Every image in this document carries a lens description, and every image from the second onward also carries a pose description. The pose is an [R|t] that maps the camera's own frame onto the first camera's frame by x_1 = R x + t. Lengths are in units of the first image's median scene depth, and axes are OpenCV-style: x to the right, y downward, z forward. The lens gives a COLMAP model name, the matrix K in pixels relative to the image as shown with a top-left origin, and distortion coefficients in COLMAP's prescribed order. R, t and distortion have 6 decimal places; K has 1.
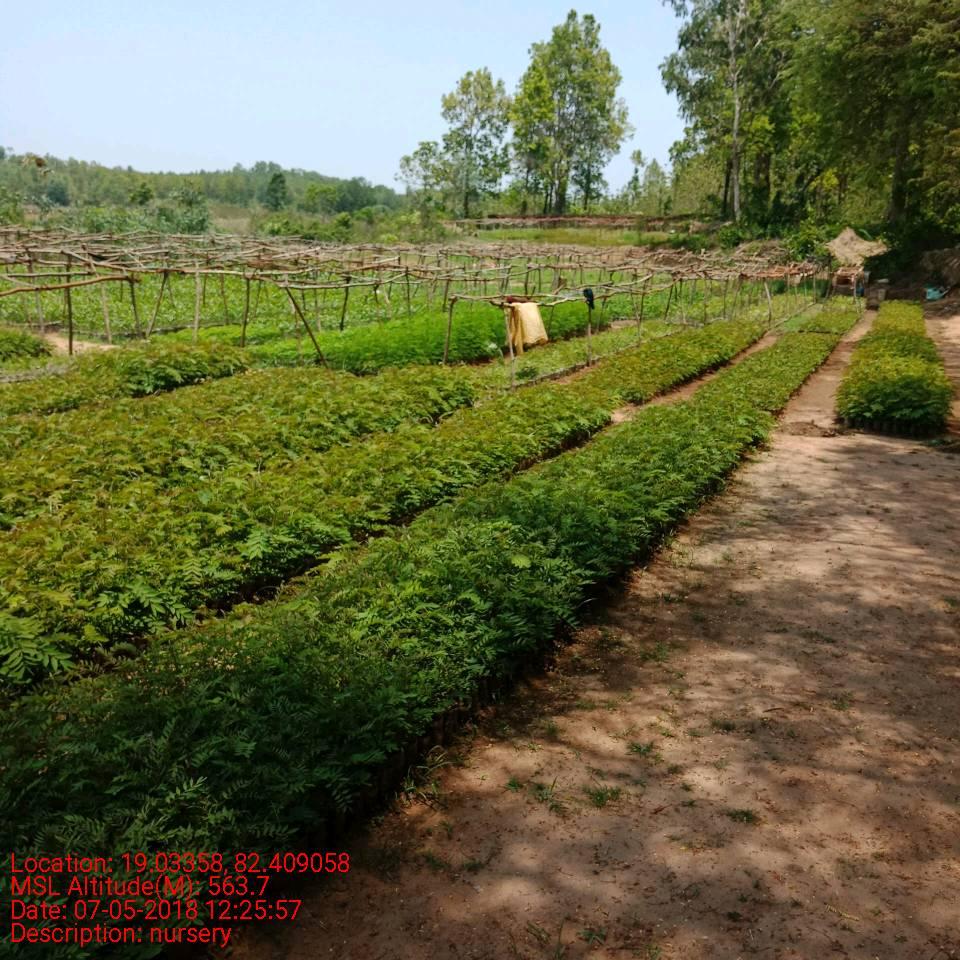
lens RADIAL K [[992.9, 0, 479.8], [0, 992.9, 476.9], [0, 0, 1]] dist [-0.012747, 0.000000]
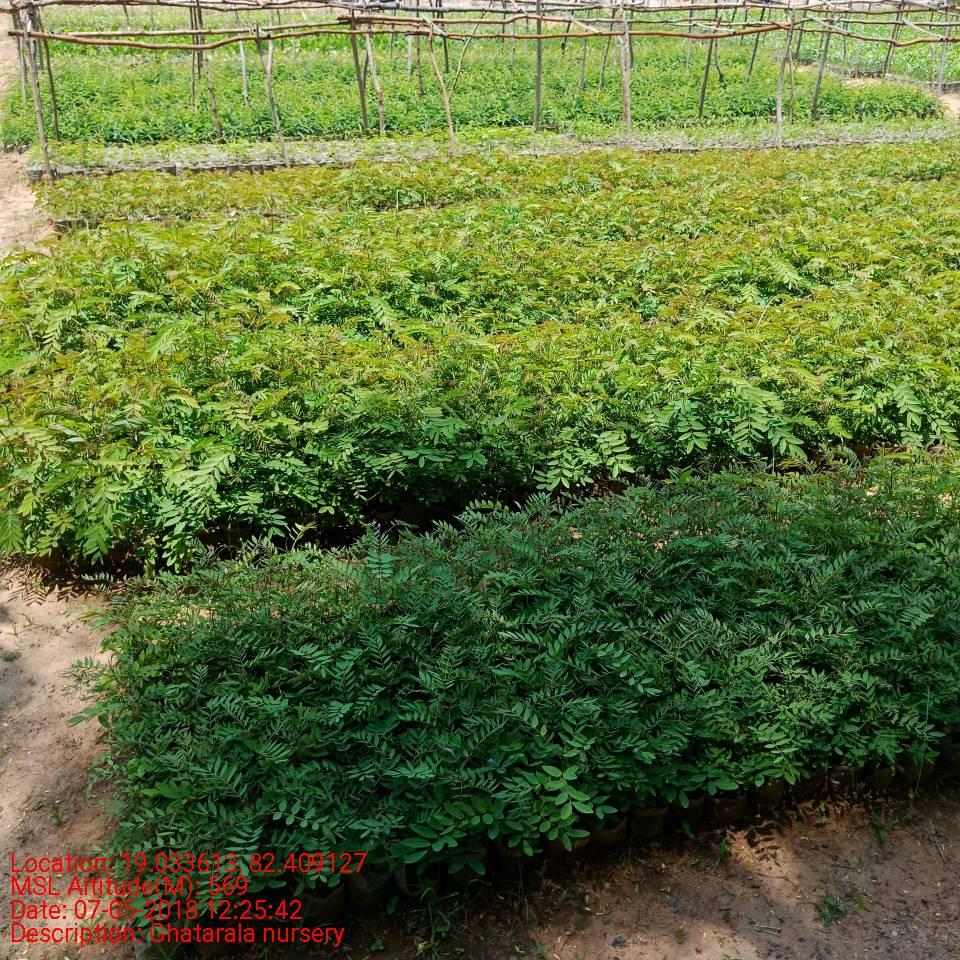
lens RADIAL K [[992.9, 0, 480.8], [0, 992.9, 475.7], [0, 0, 1]] dist [-0.012747, 0.000000]
pose [[0.666932, 0.315256, -0.675141, 0.024112], [-0.158883, 0.945416, 0.284509, -0.007265], [0.727982, -0.082480, 0.680617, 0.122607]]
